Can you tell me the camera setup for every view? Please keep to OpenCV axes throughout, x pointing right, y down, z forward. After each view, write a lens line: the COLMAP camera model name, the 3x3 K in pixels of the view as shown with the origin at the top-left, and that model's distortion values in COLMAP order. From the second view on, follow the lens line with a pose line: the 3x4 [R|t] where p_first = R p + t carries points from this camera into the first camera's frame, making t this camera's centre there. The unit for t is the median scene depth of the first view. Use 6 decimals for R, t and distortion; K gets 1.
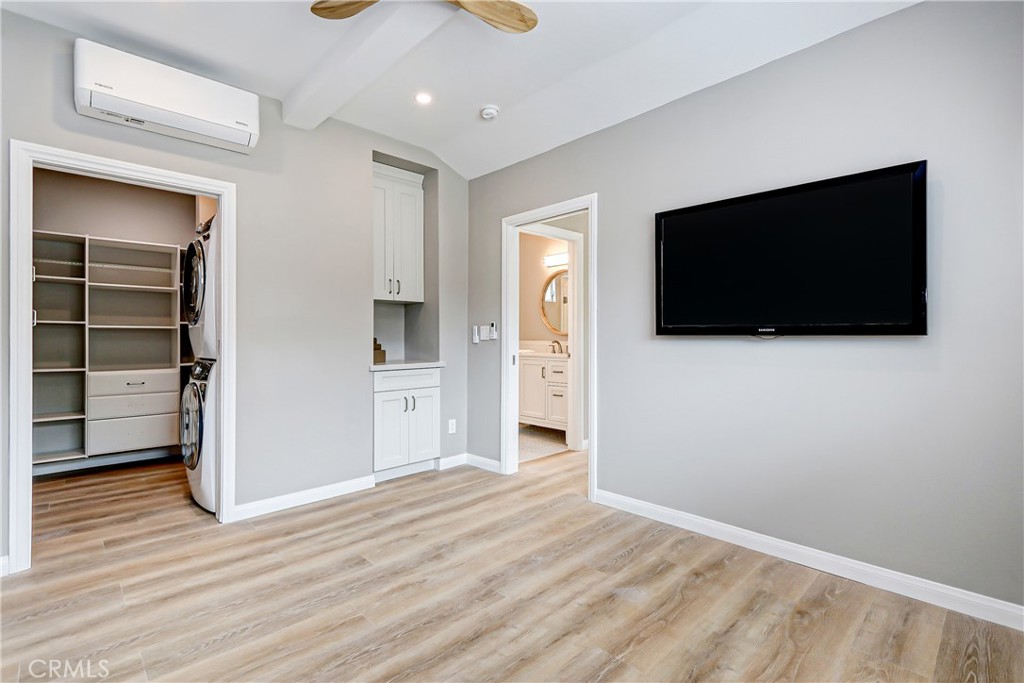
lens RADIAL K [[480.7, 0, 508.9], [0, 480.7, 344.6], [0, 0, 1]] dist [0.001469, -0.000707]
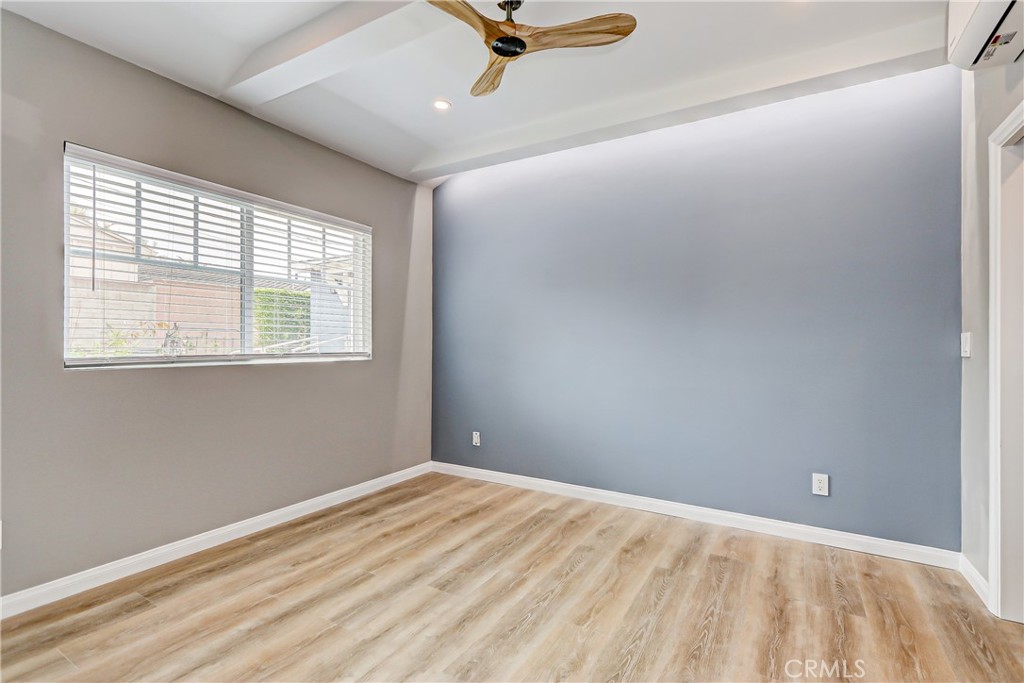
lens RADIAL K [[480.7, 0, 508.9], [0, 480.7, 344.6], [0, 0, 1]] dist [0.001469, -0.000707]
pose [[-0.968047, -0.000003, -0.250770, 0.096359], [-0.003636, 0.999895, 0.014025, -0.044251], [0.250744, 0.014489, -0.967945, 1.950261]]
